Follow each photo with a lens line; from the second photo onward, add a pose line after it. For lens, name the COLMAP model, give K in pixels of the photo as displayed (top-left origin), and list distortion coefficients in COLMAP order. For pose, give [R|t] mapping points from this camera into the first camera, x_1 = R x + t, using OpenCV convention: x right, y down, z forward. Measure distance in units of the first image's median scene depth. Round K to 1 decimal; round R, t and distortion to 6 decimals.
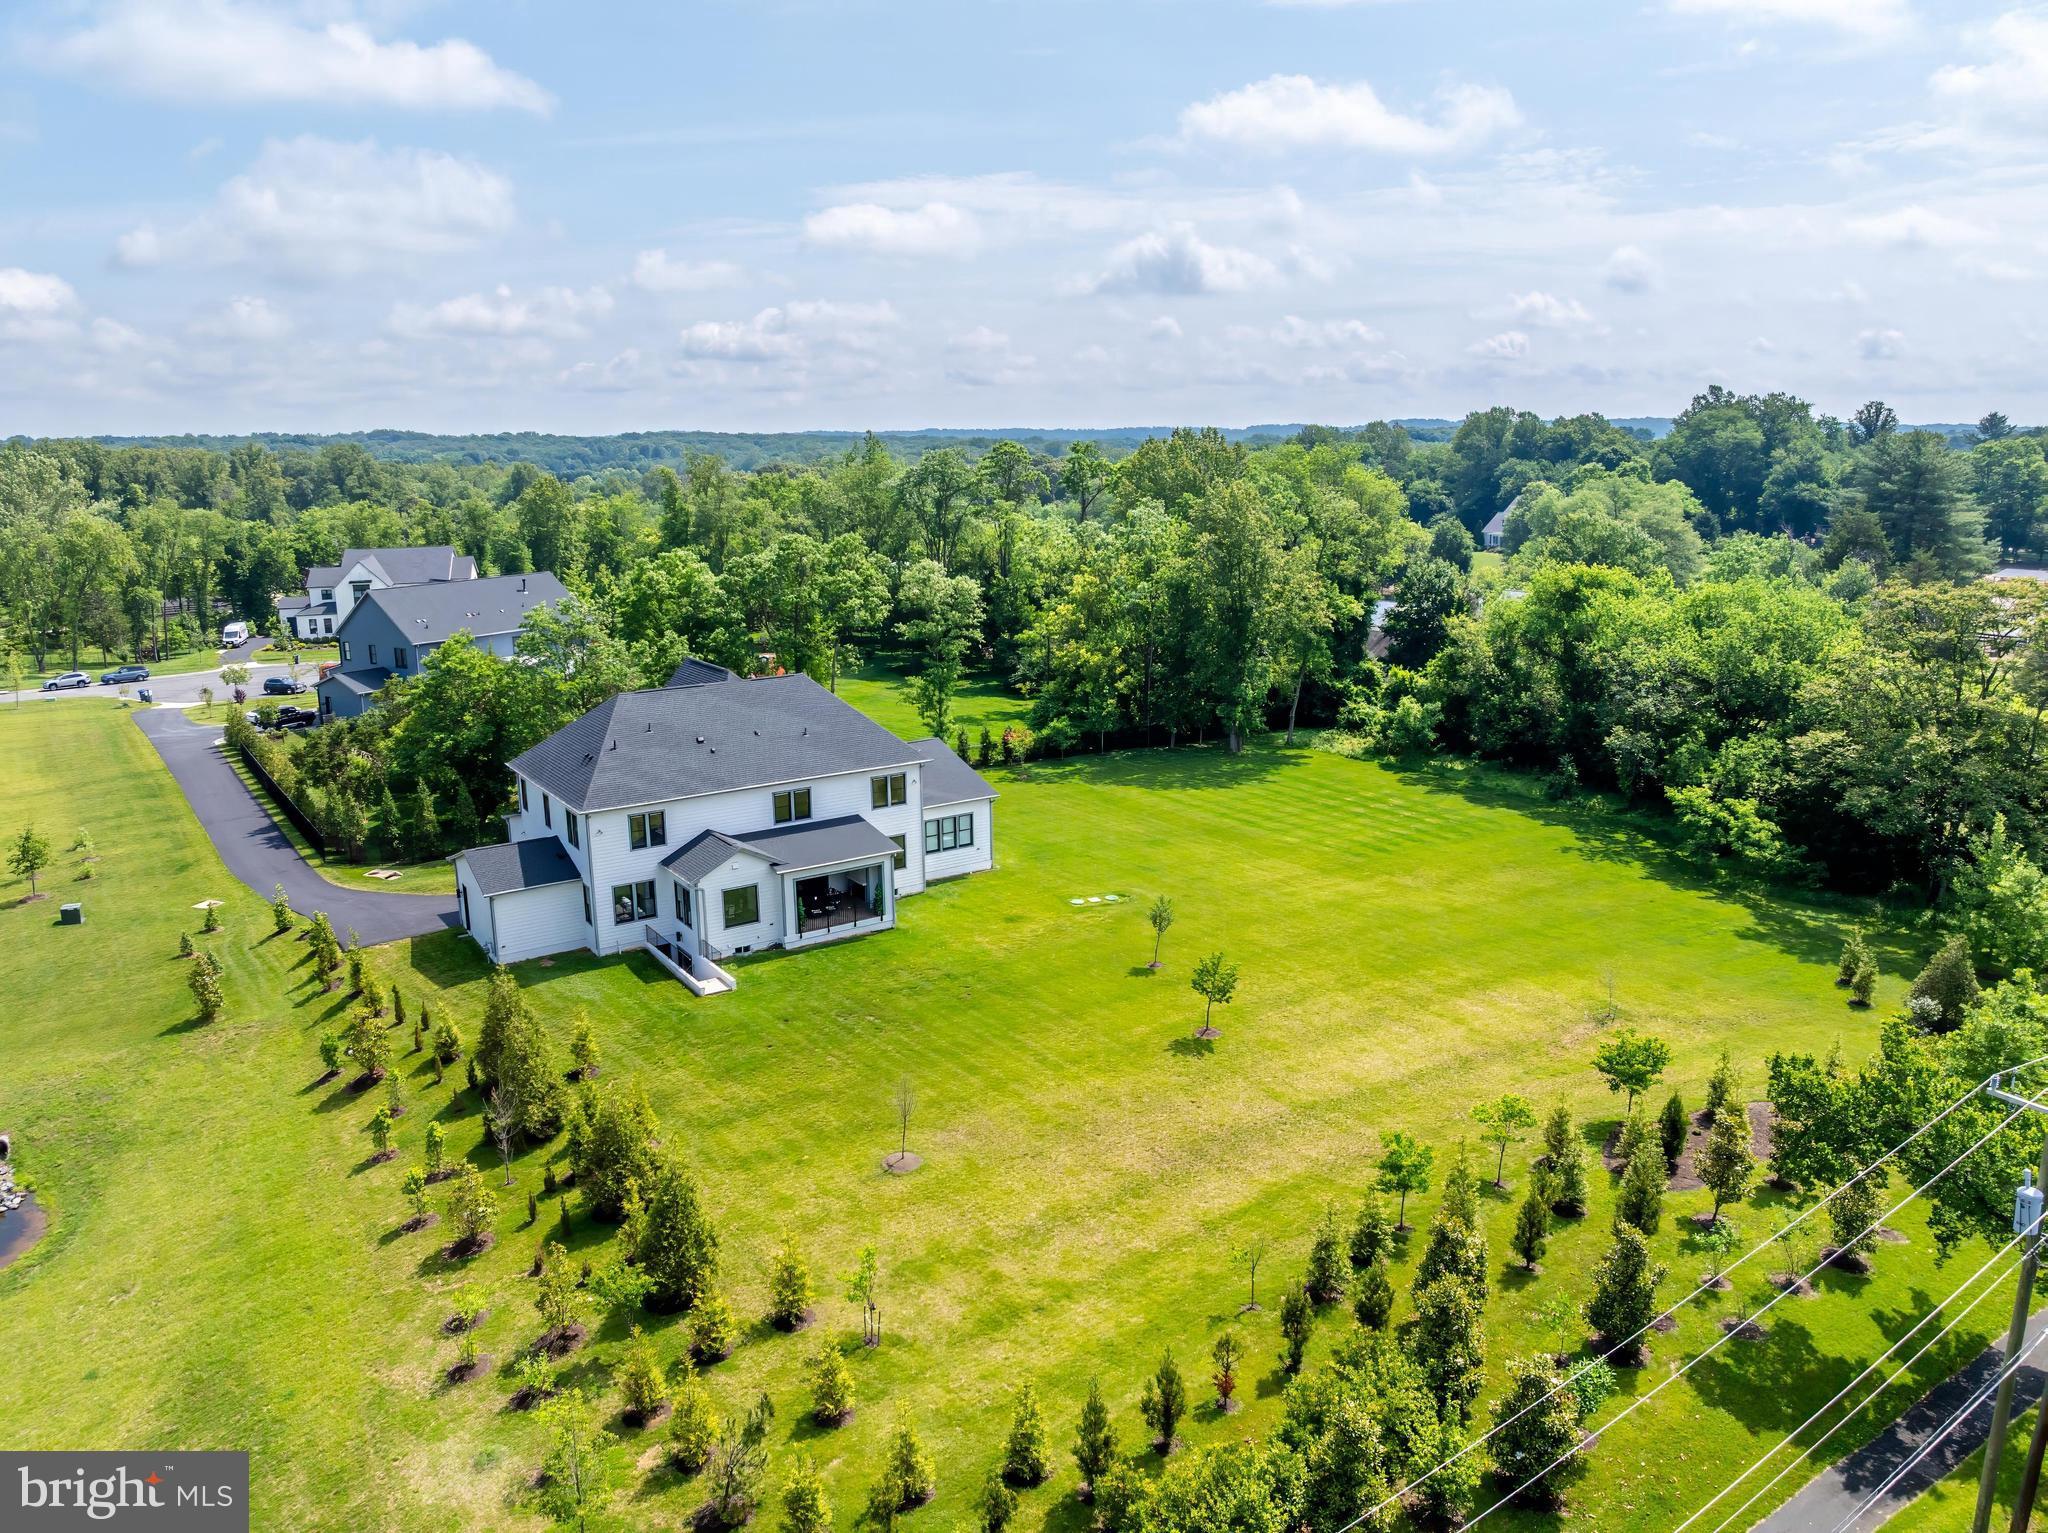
lens RADIAL K [[1440.7, 0, 1024.0], [0, 1440.7, 766.5], [0, 0, 1]] dist [-0.005686, -0.089431]
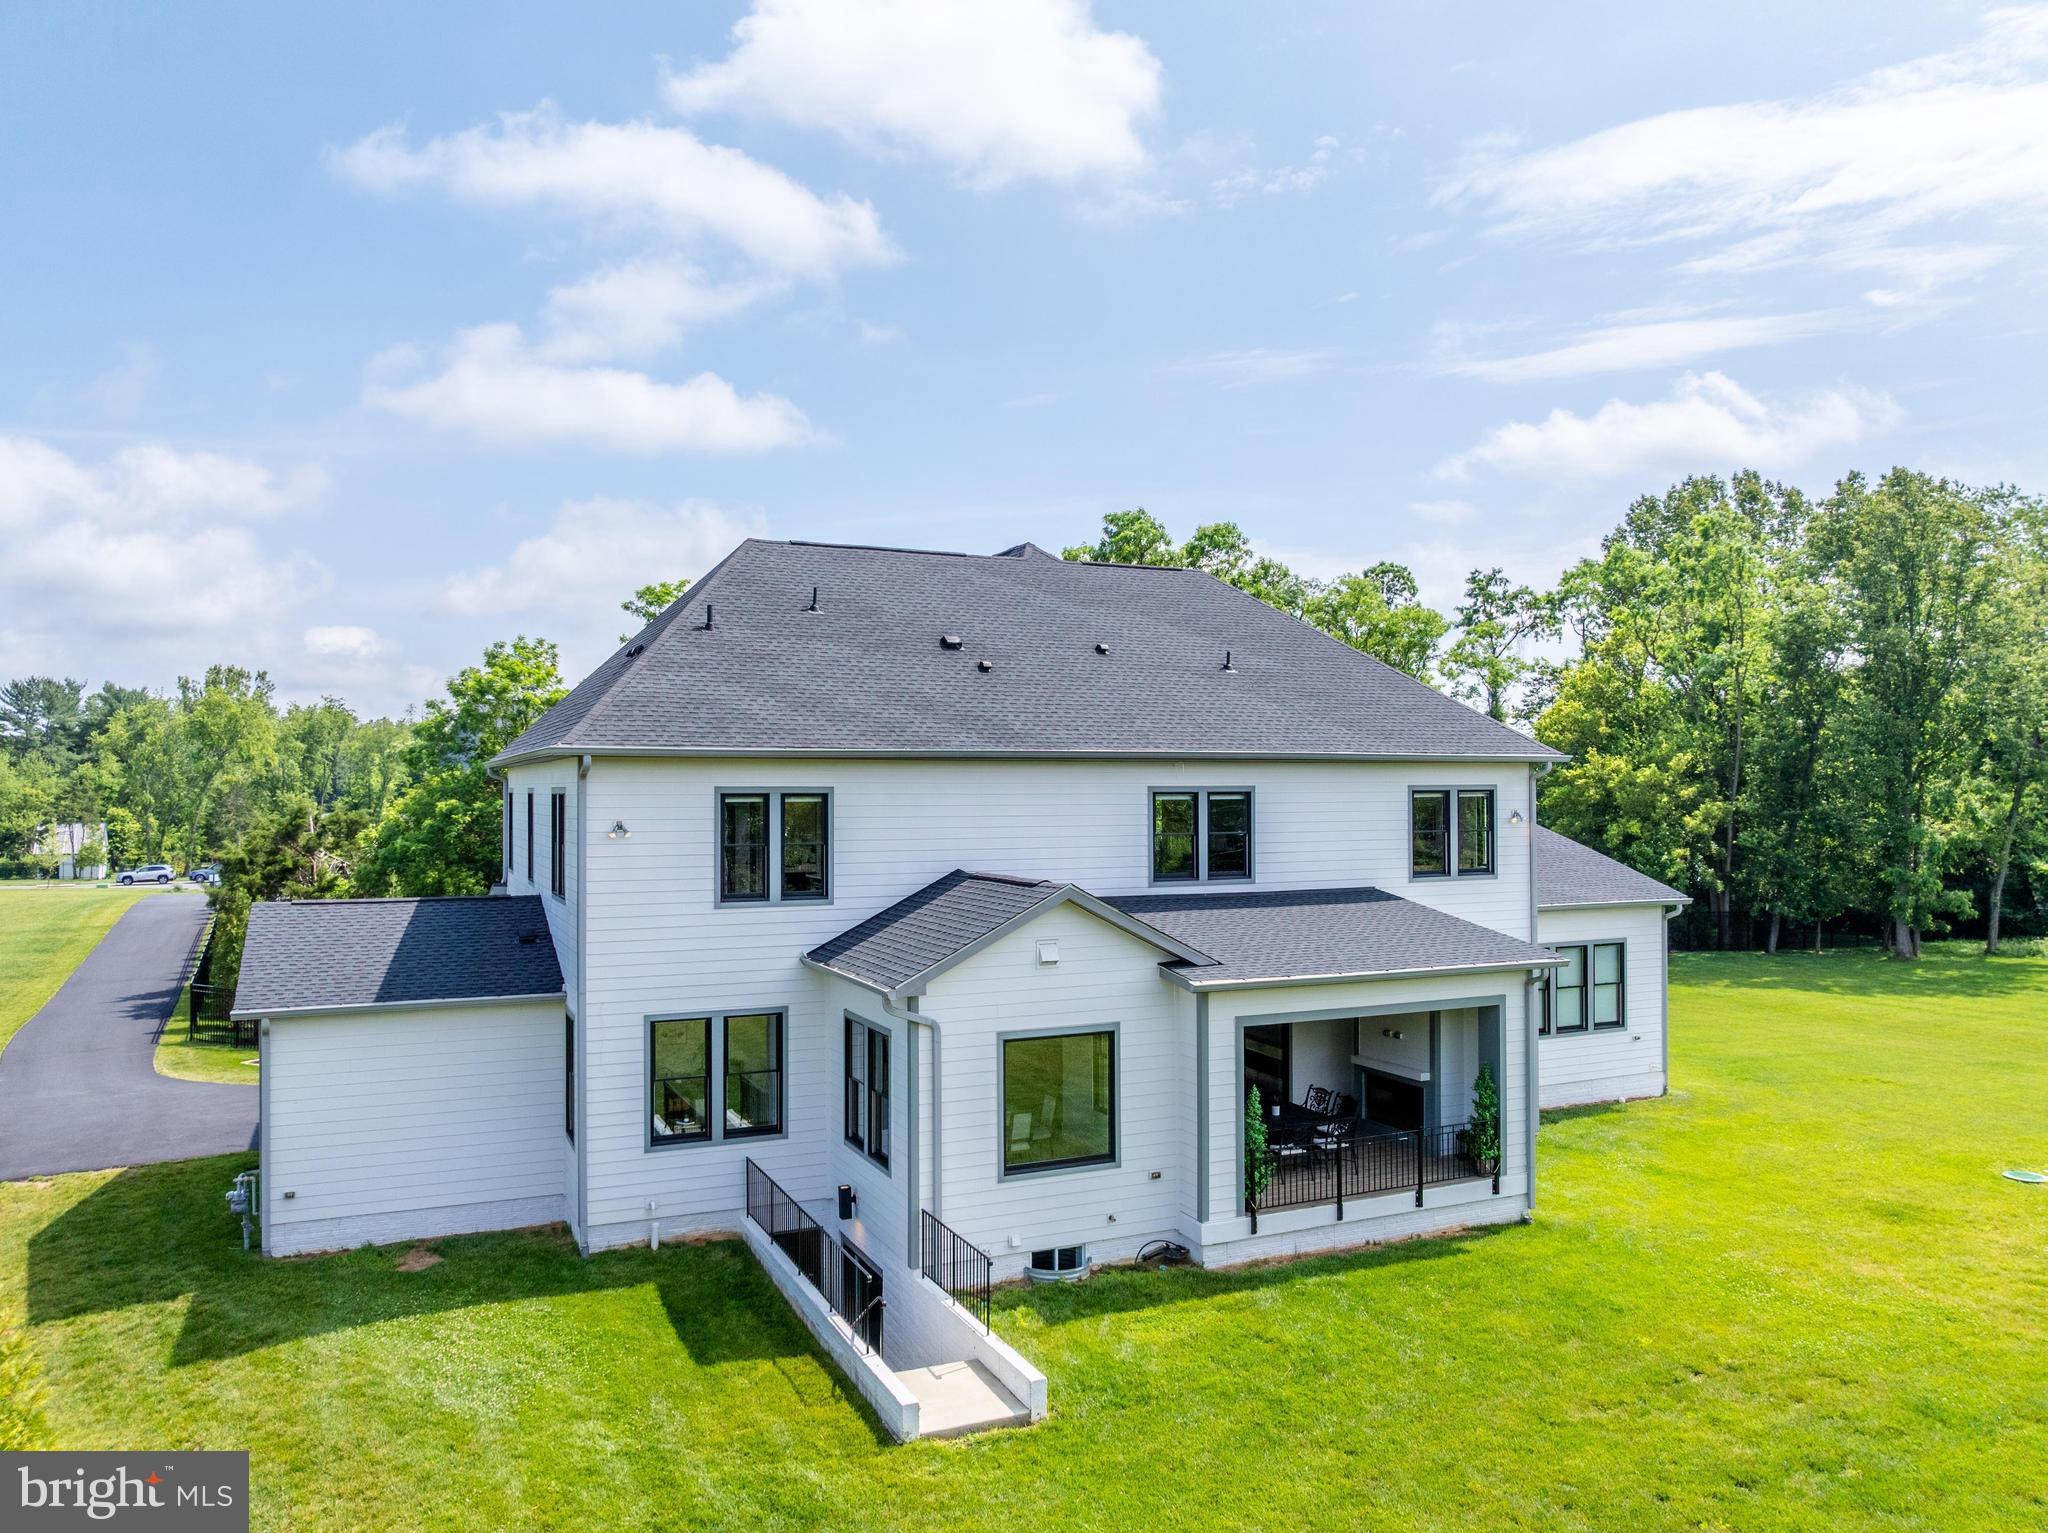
lens RADIAL K [[1440.7, 0, 1024.0], [0, 1440.7, 766.5], [0, 0, 1]] dist [-0.005686, -0.089431]
pose [[0.986611, 0.006690, -0.162956, -0.154651], [-0.044923, 0.971655, -0.232096, 0.097638], [0.156784, 0.236309, 0.958946, 0.695438]]
